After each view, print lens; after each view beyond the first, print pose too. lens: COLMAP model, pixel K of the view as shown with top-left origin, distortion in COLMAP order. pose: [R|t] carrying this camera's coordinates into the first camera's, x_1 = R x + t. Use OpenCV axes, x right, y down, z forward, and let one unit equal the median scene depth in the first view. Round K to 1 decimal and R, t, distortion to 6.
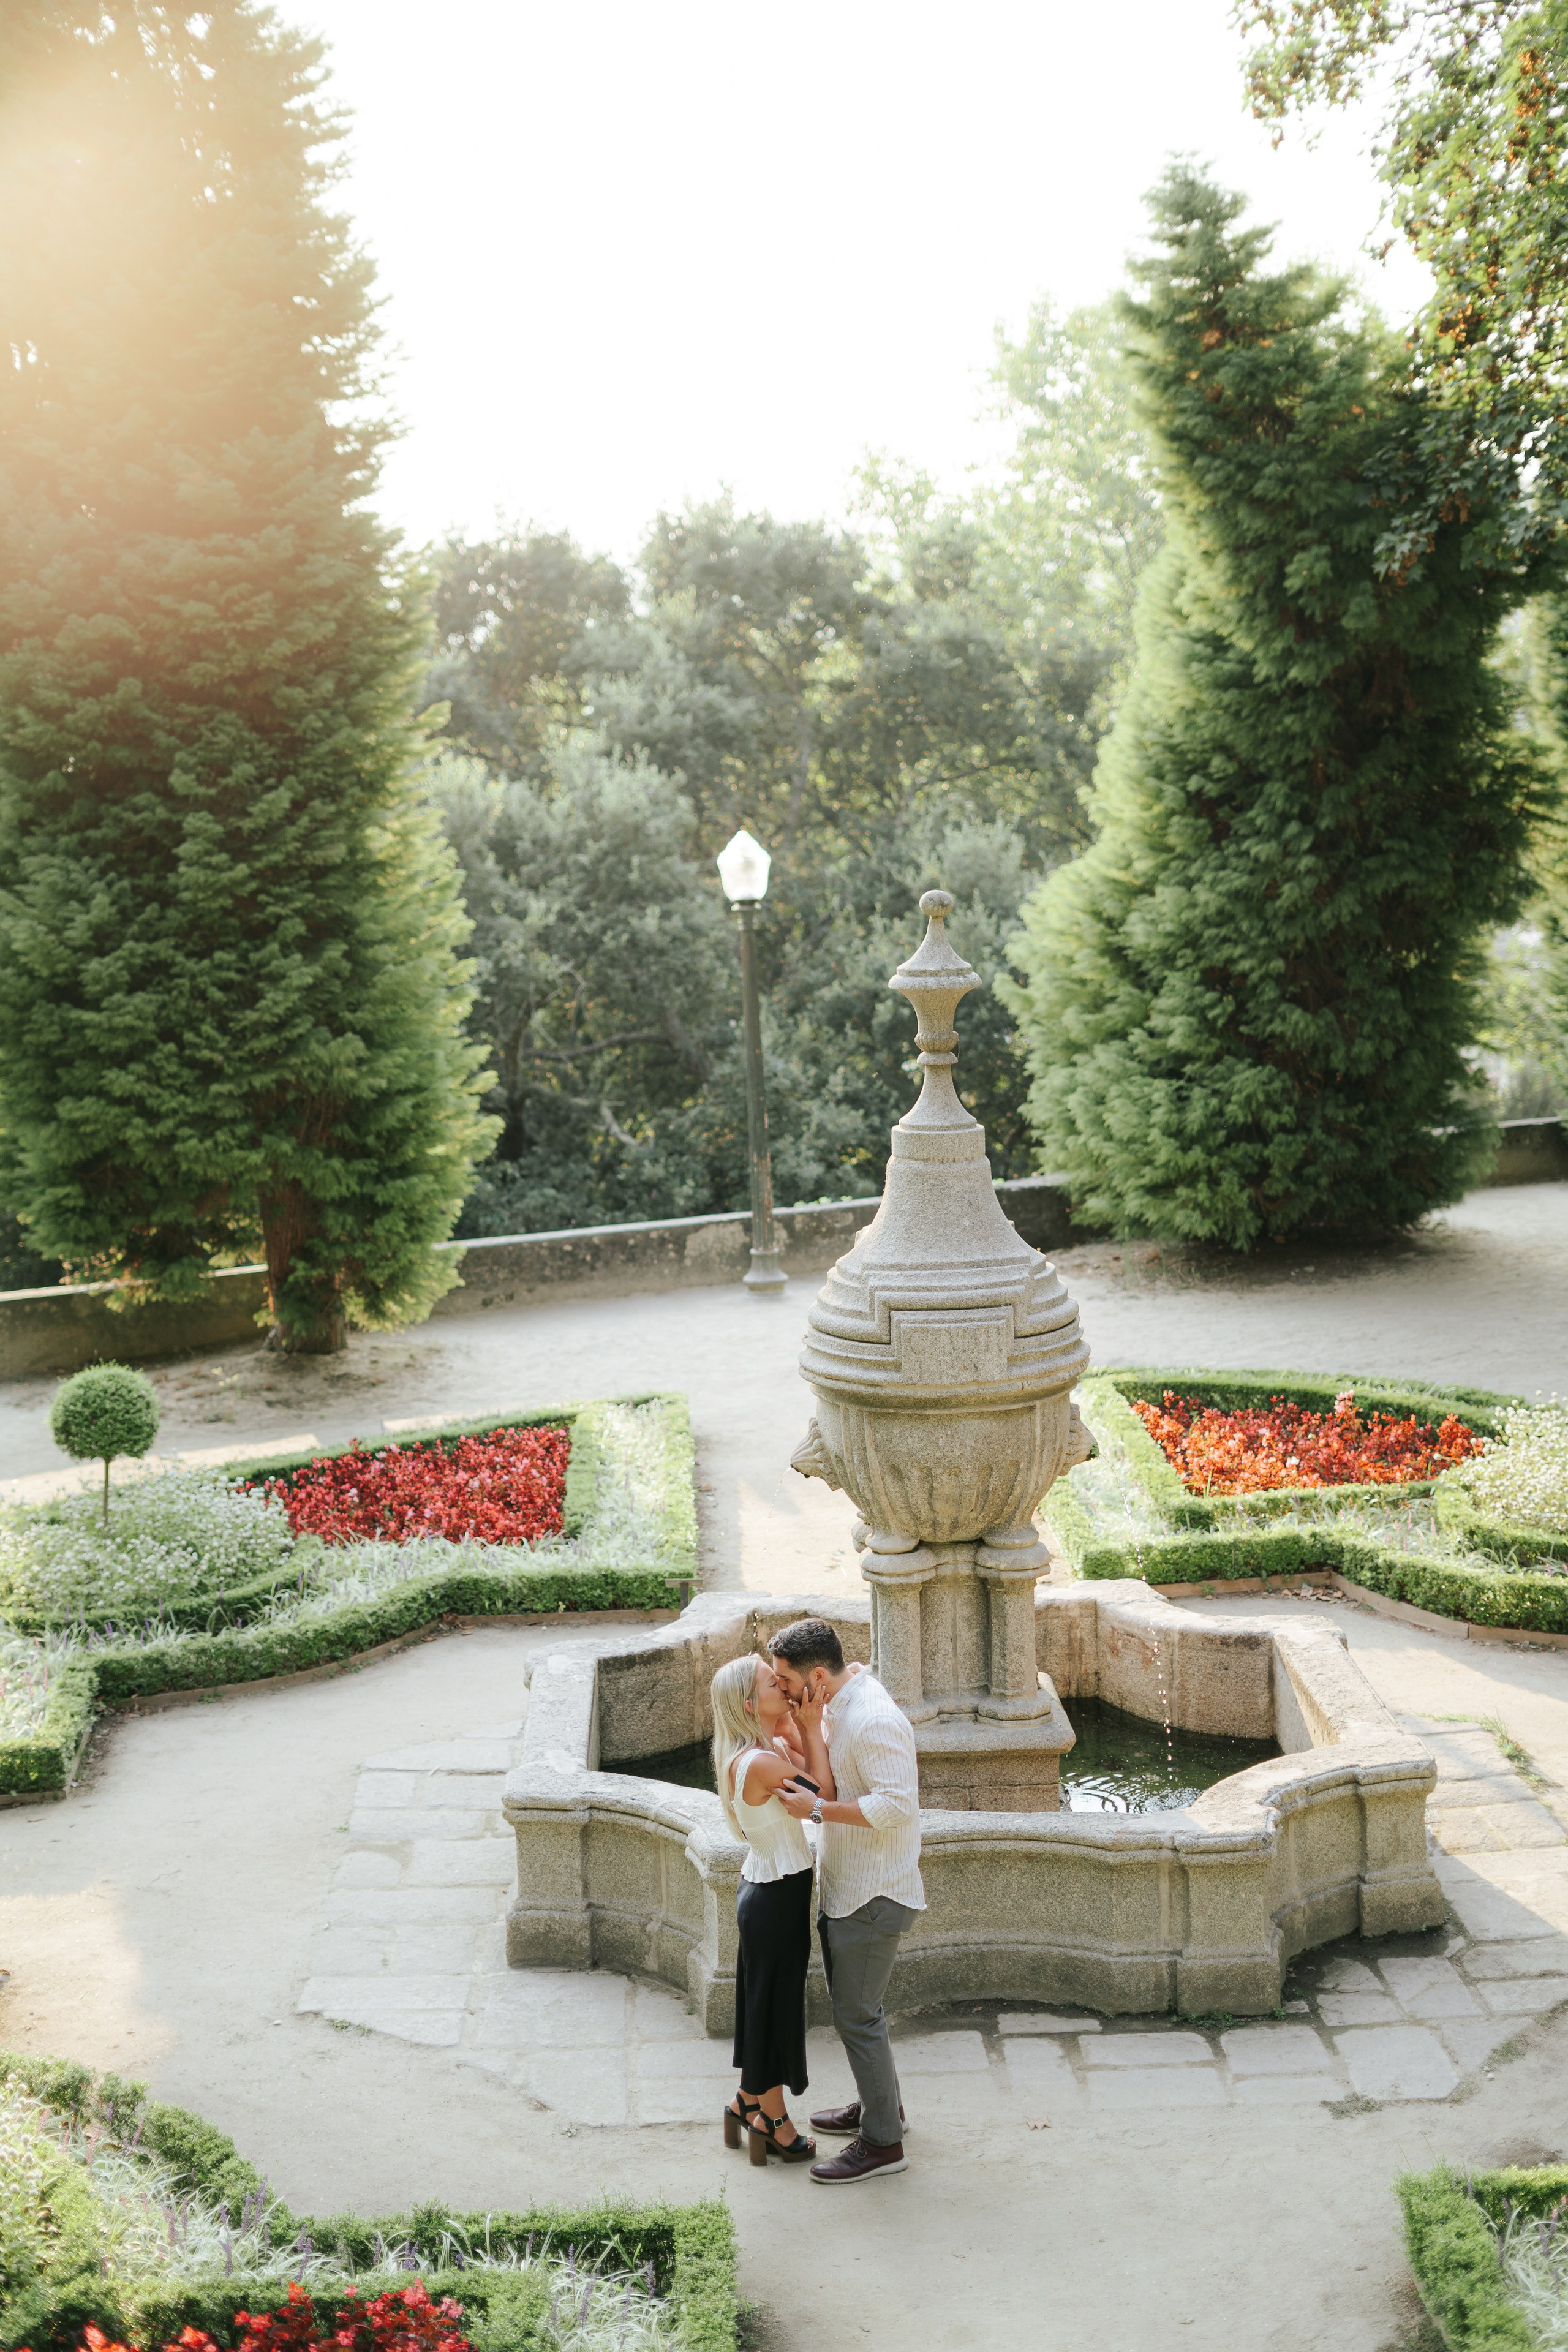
lens RADIAL K [[3403.9, 0, 795.9], [0, 3403.9, 1193.7], [0, 0, 1]] dist [-0.035197, 0.076575]
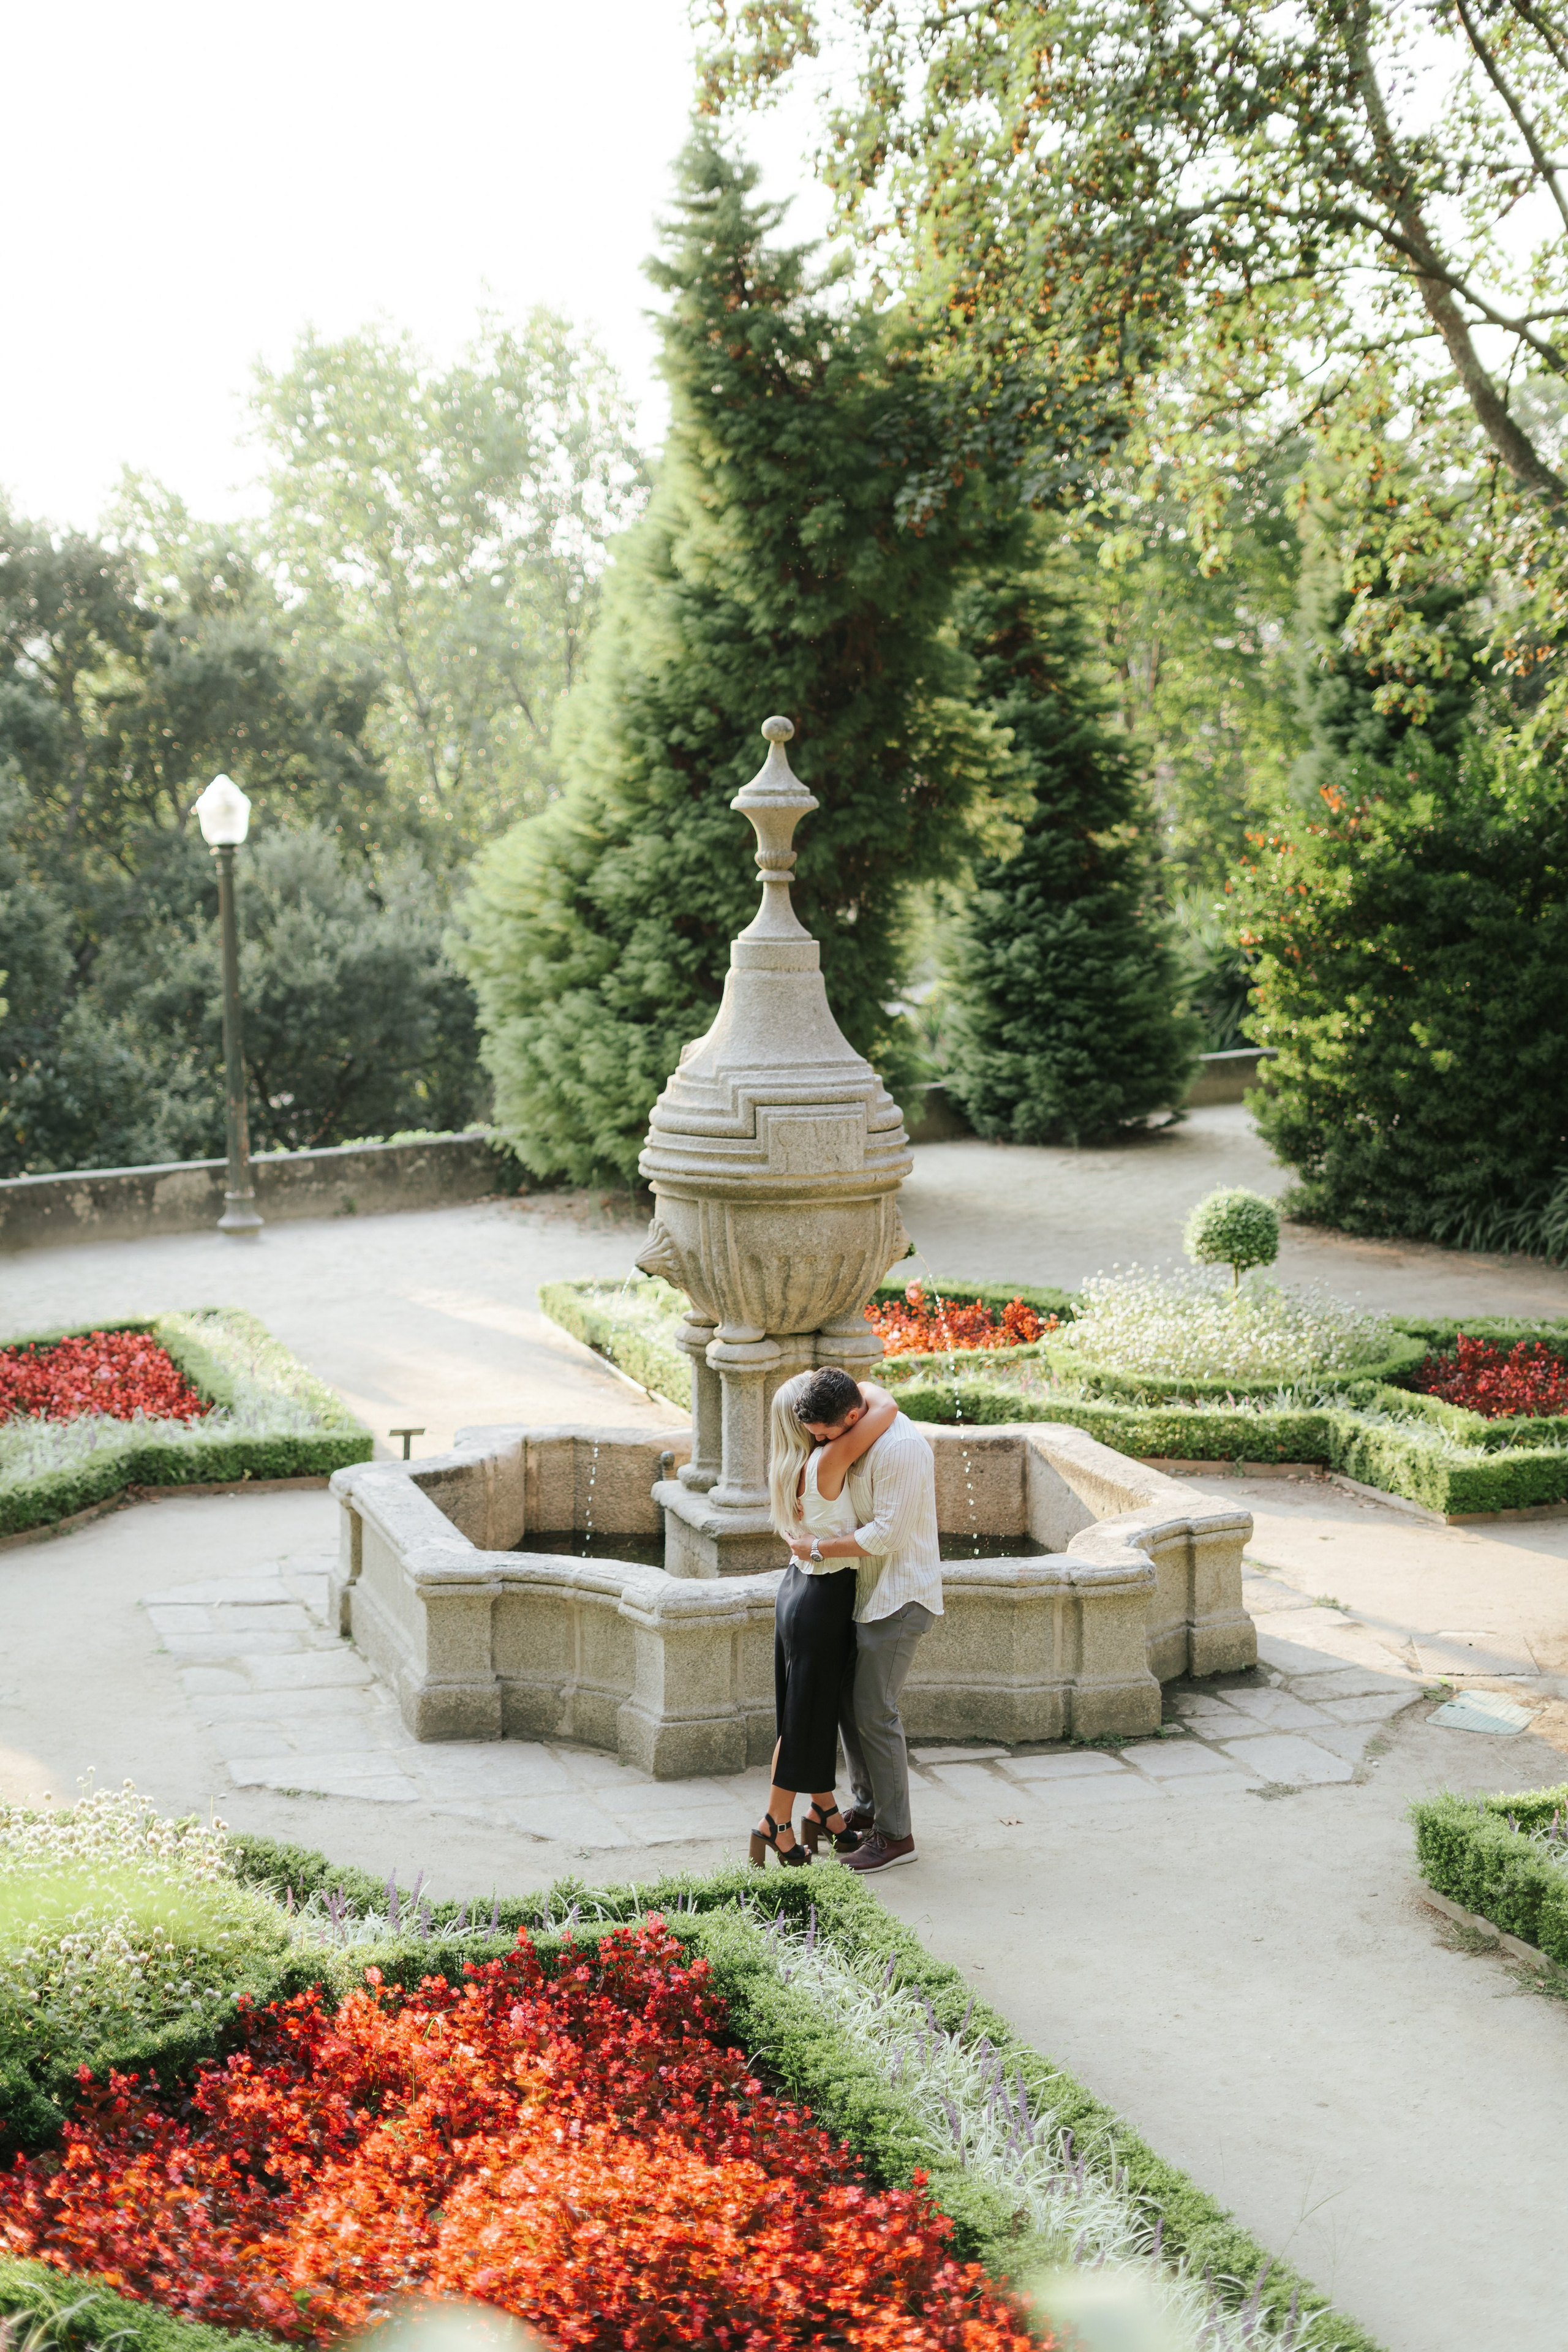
lens RADIAL K [[3403.9, 0, 795.9], [0, 3403.9, 1193.7], [0, 0, 1]] dist [-0.035197, 0.076575]
pose [[0.961872, -0.005996, 0.273435, -0.164841], [0.013789, 0.999551, -0.026588, 0.059324], [-0.273153, 0.029345, 0.961523, -0.012324]]
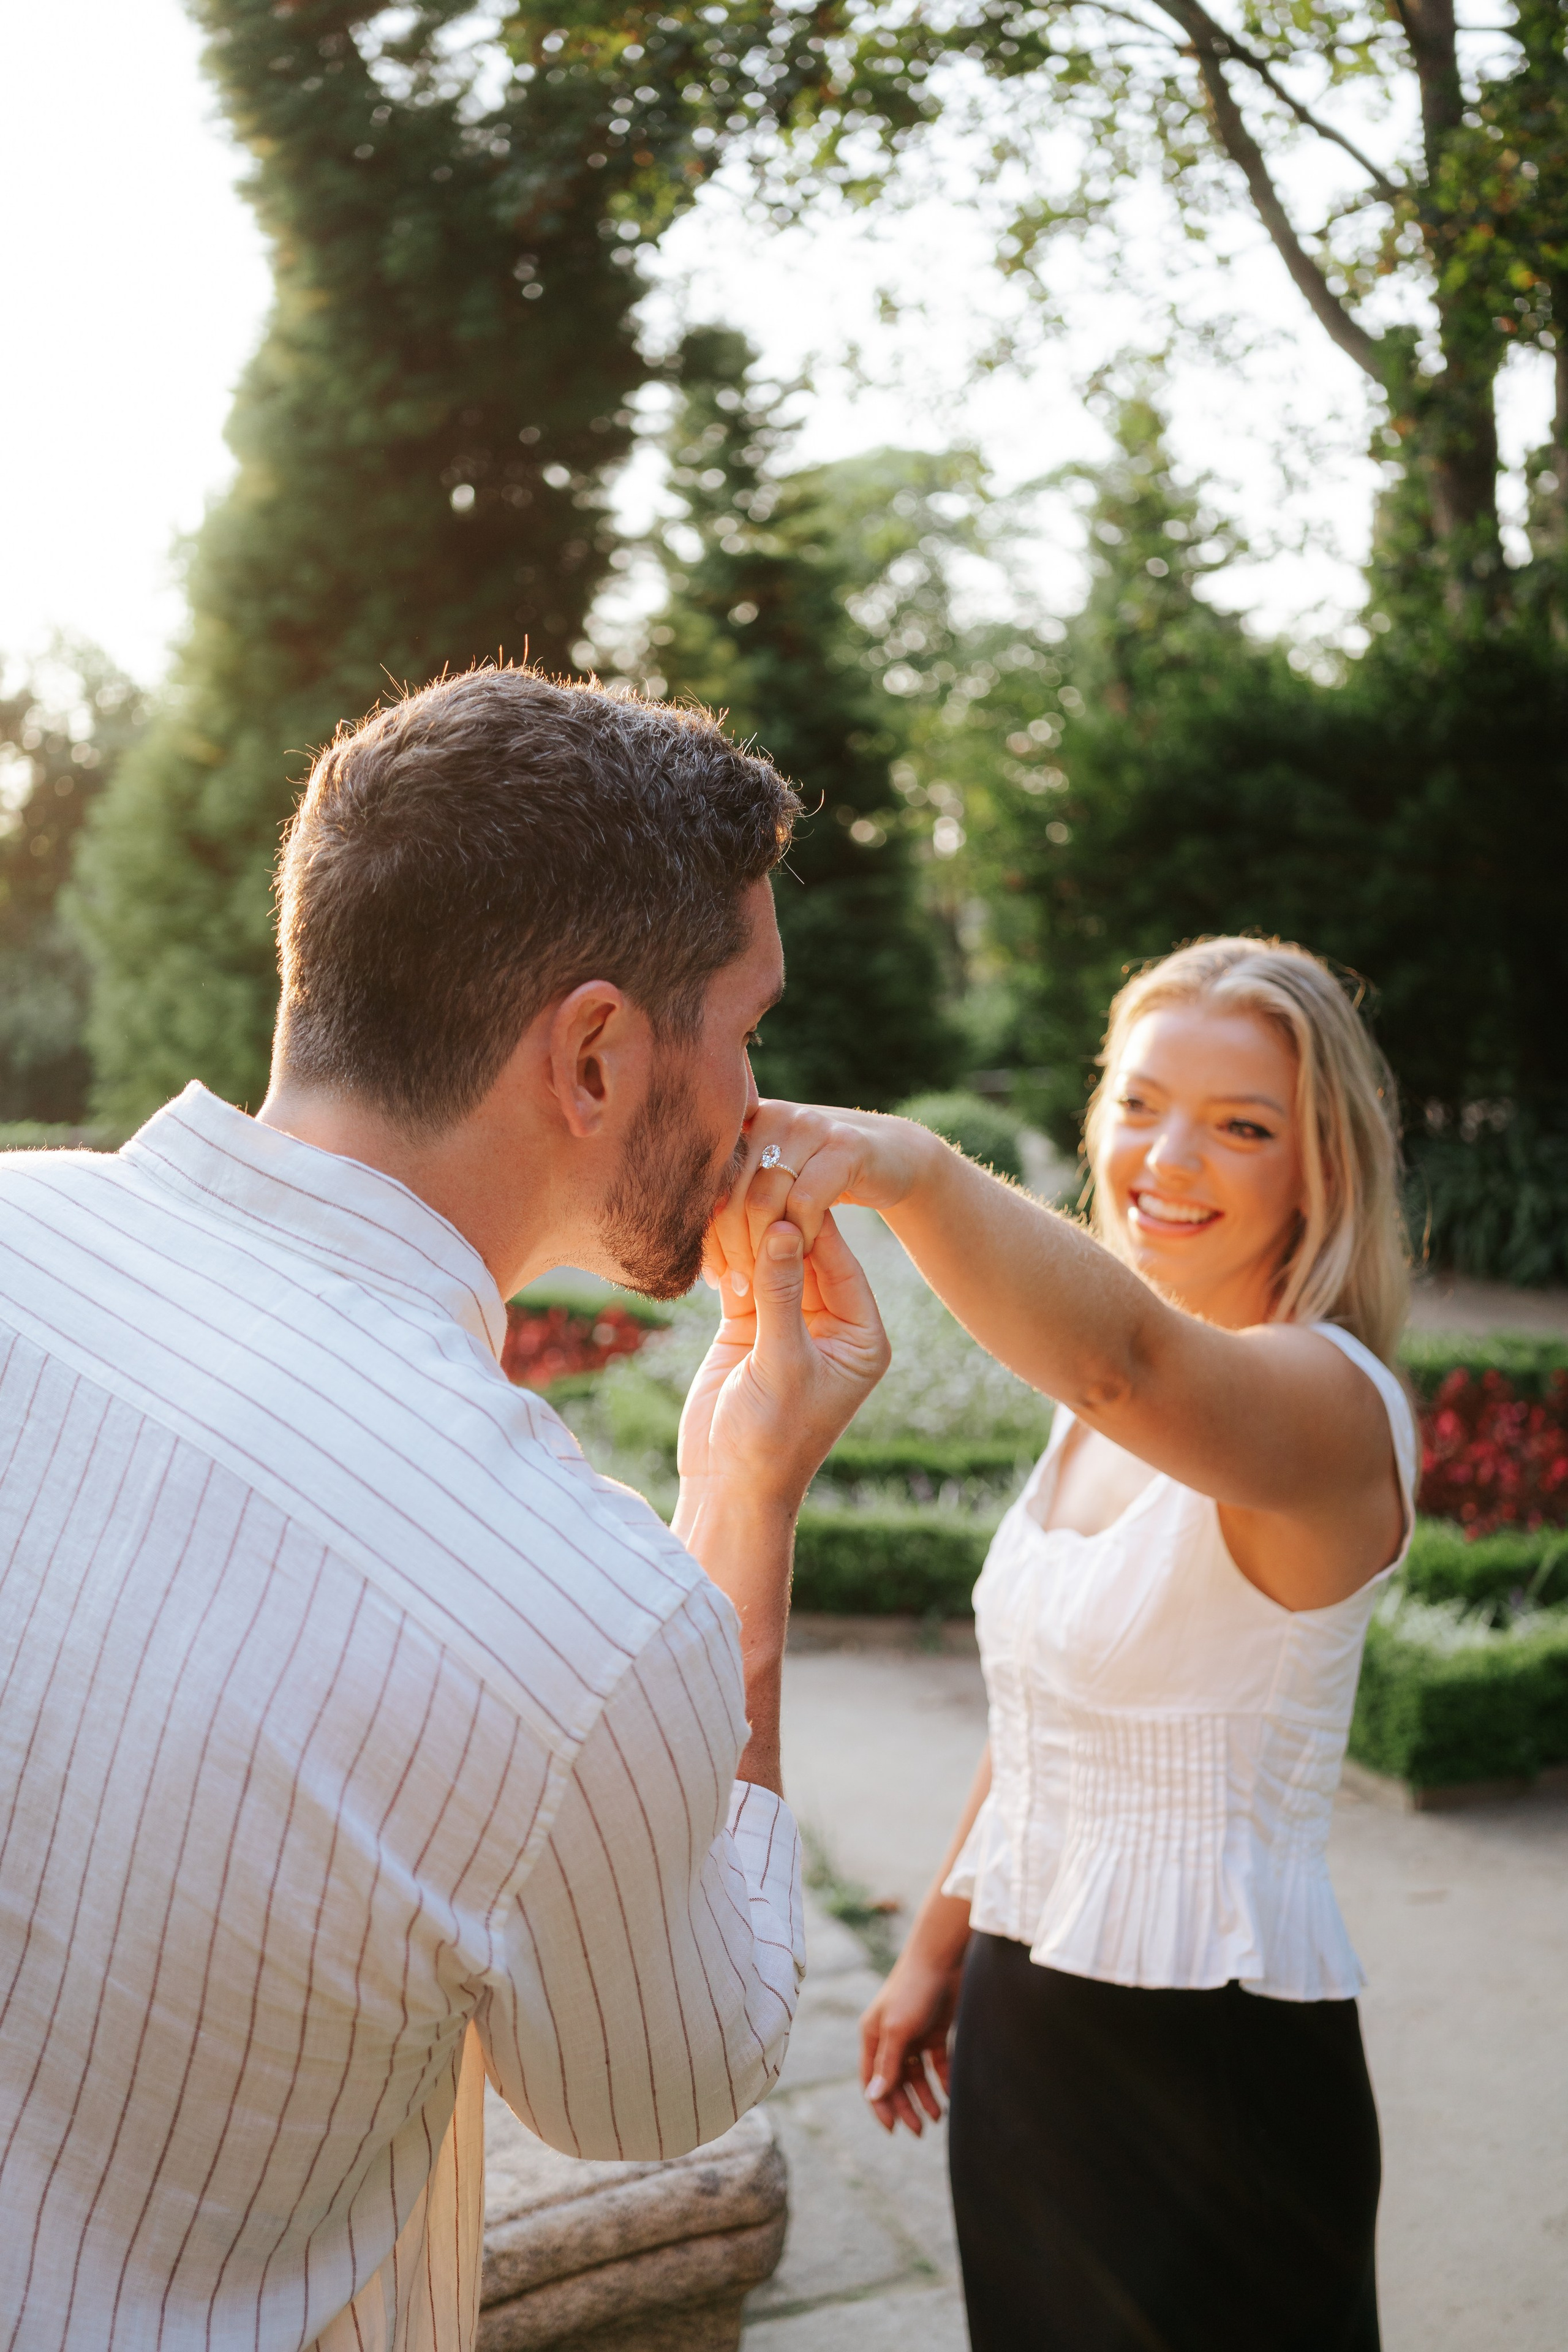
lens RADIAL K [[2320.5, 0, 800.4], [0, 2320.5, 1141.2], [0, 0, 1]] dist [-0.044202, 0.012710]
pose [[0.955673, 0.011128, 0.294219, 0.092307], [0.016280, 0.995760, -0.090539, 0.074137], [-0.293979, 0.091316, 0.951440, 0.548657]]
